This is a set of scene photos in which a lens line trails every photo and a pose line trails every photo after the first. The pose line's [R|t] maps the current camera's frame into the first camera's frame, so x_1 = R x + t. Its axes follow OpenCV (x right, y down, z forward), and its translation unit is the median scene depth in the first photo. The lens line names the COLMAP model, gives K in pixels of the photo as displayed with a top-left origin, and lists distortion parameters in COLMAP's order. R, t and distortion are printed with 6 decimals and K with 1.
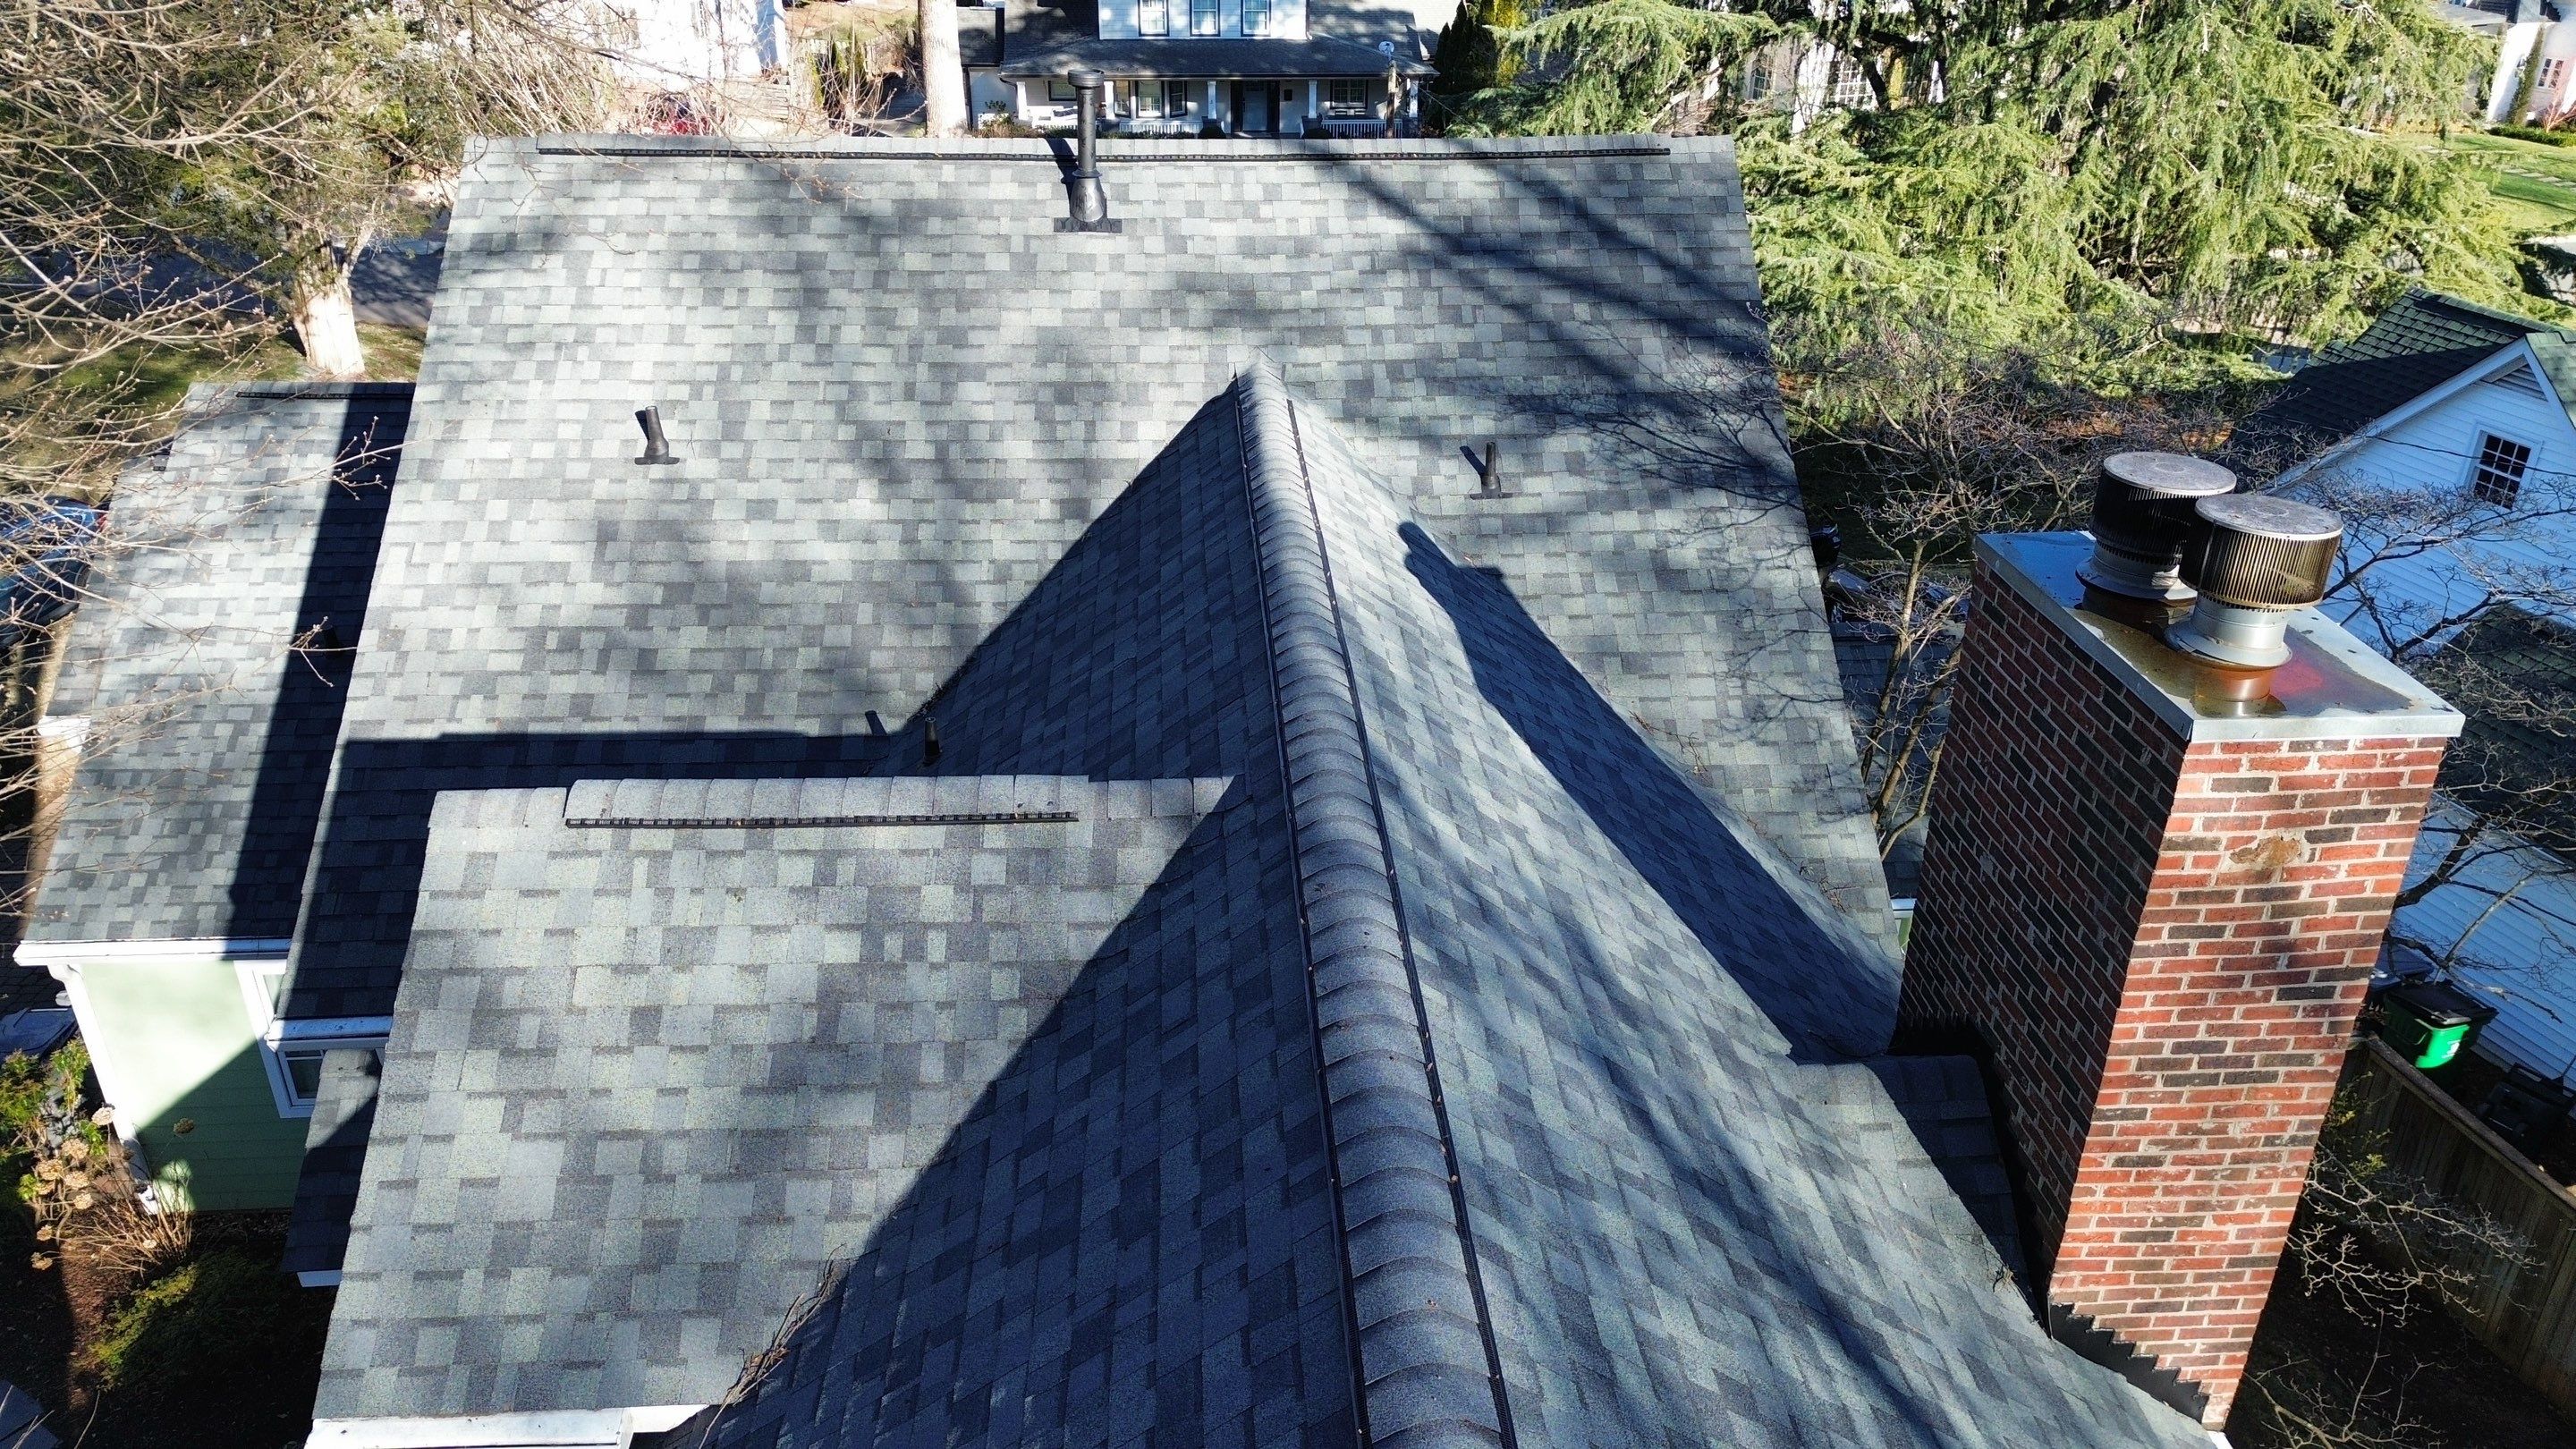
lens RADIAL K [[1822.9, 0, 1357.6], [0, 1822.9, 702.8], [0, 0, 1]] dist [0.082021, -0.082032]
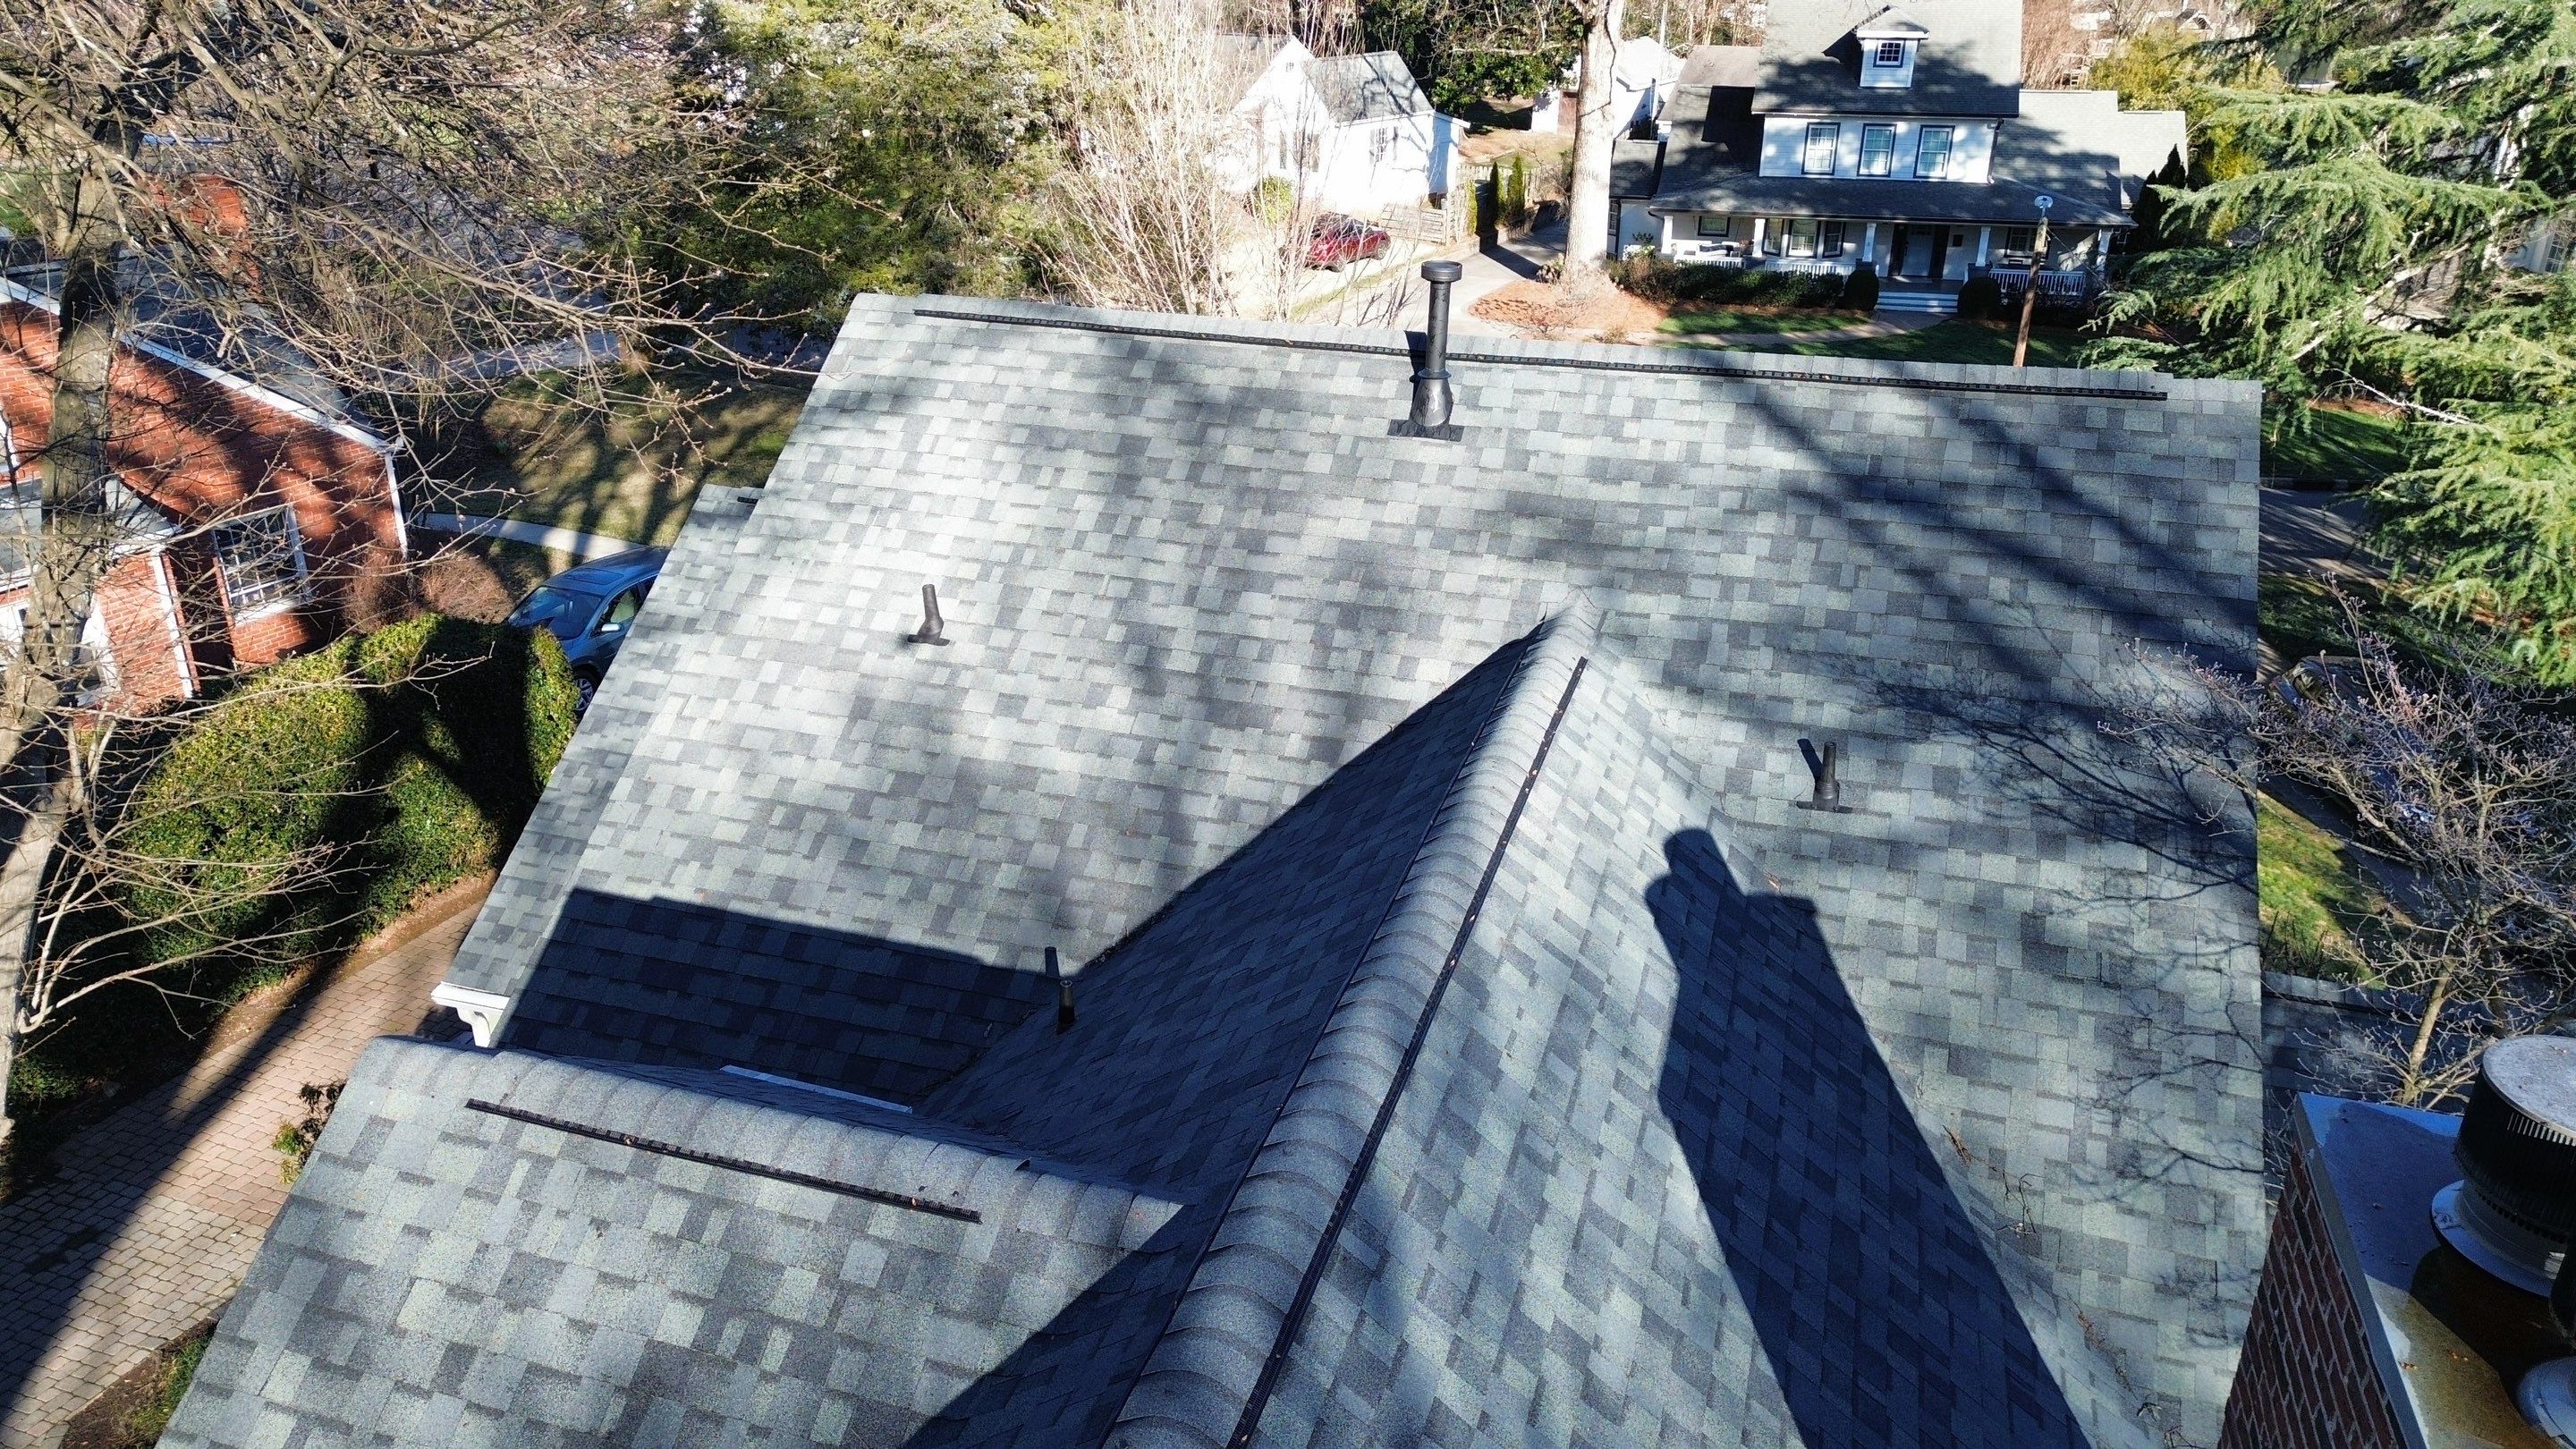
lens RADIAL K [[1822.9, 0, 1397.1], [0, 1822.9, 666.9], [0, 0, 1]] dist [0.082021, -0.082032]
pose [[0.929455, 0.136371, -0.342808, 0.167867], [-0.160623, 0.986068, -0.043234, -0.110020], [0.332136, 0.095247, 0.938410, 0.178438]]
